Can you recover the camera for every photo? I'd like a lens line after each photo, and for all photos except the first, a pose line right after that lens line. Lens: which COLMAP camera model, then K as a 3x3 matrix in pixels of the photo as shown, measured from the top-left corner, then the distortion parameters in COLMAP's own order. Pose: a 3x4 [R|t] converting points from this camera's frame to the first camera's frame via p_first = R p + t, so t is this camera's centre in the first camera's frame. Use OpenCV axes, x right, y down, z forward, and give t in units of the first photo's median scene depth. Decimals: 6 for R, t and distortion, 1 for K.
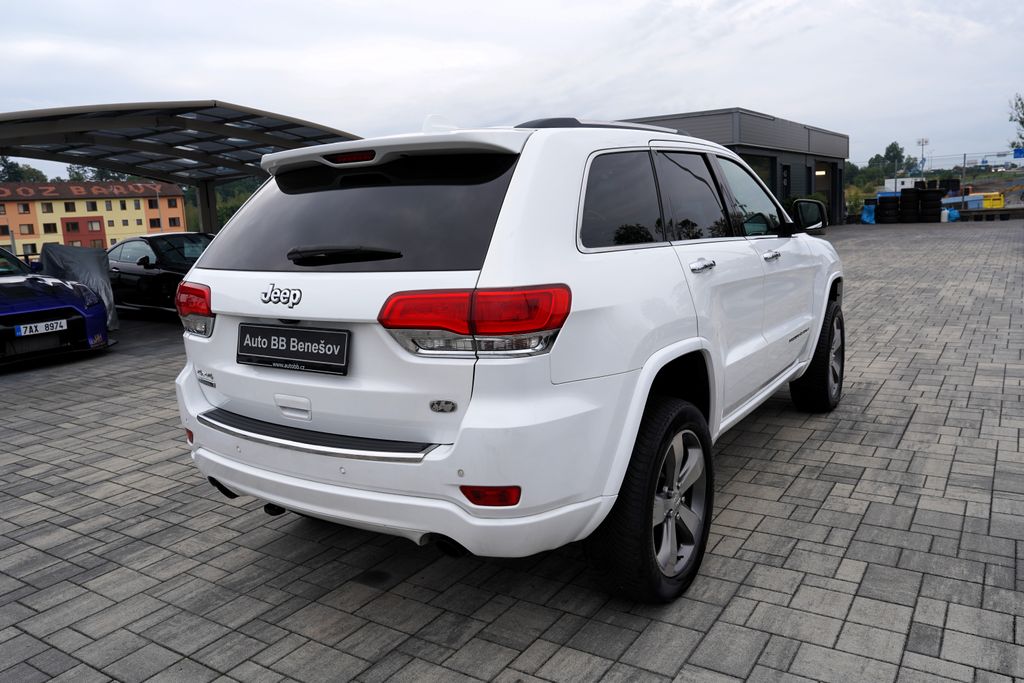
lens RADIAL K [[791.1, 0, 512.0], [0, 791.1, 341.5], [0, 0, 1]] dist [-0.082399, 0.095148]
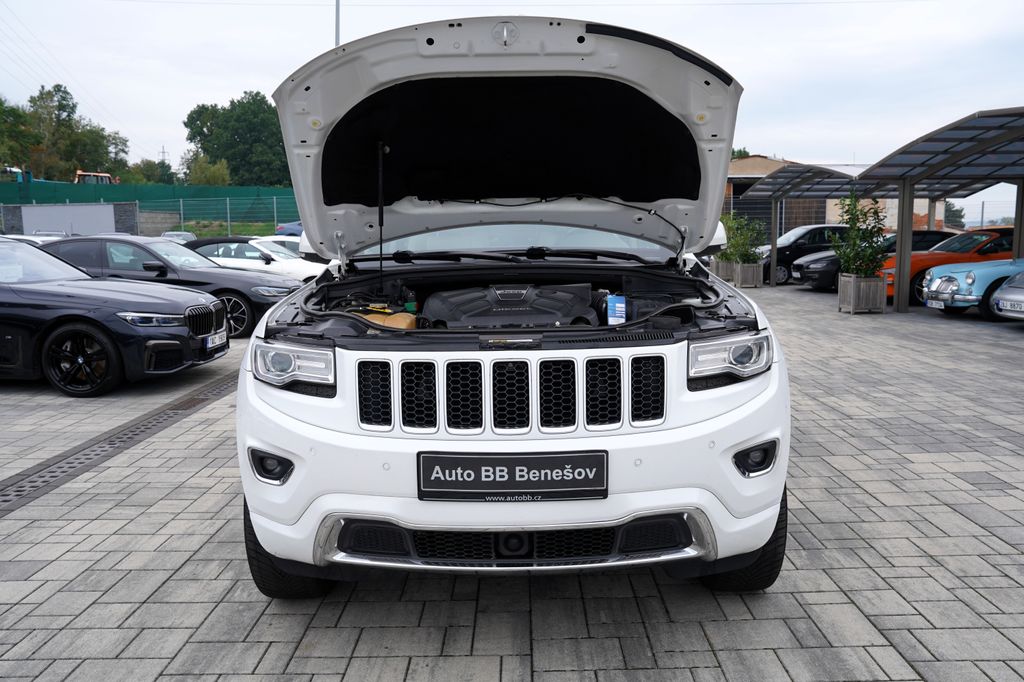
lens RADIAL K [[768.9, 0, 512.0], [0, 768.9, 341.0], [0, 0, 1]] dist [-0.099980, 0.110543]
pose [[-0.843240, 0.133975, -0.520573, 0.828175], [-0.035276, 0.952562, 0.302292, -0.411243], [0.536378, 0.273269, -0.798513, 2.313473]]
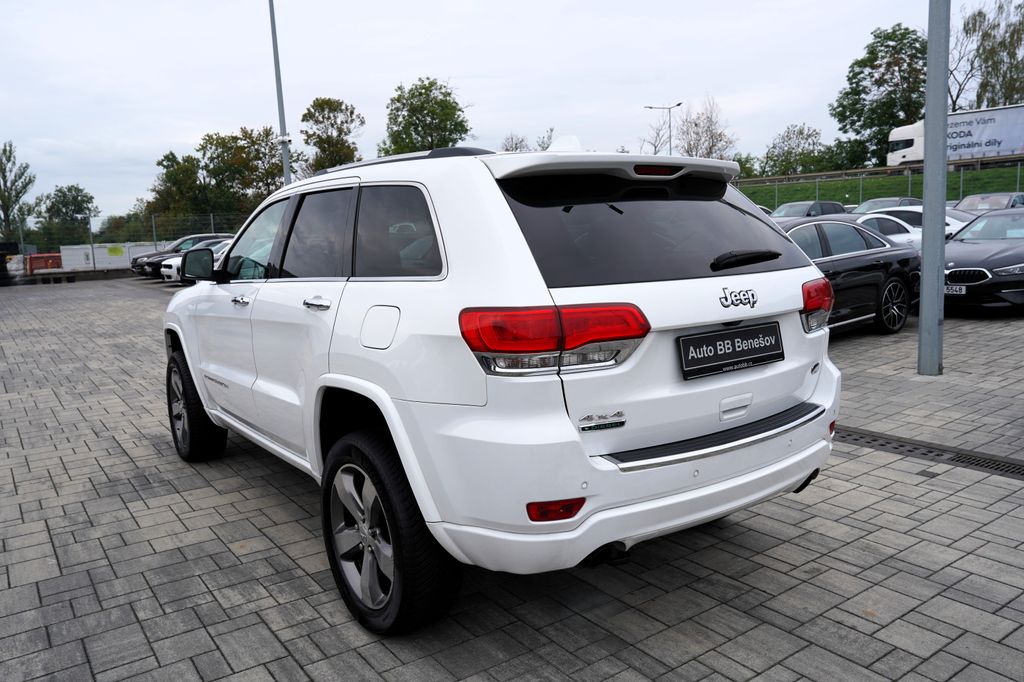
lens RADIAL K [[779.9, 0, 512.0], [0, 779.9, 341.0], [0, 0, 1]] dist [-0.106065, 0.126508]
pose [[0.367794, -0.099743, 0.924542, -0.962202], [0.178174, 0.983369, 0.035210, -0.065270], [-0.912678, 0.151780, 0.379449, 0.640295]]
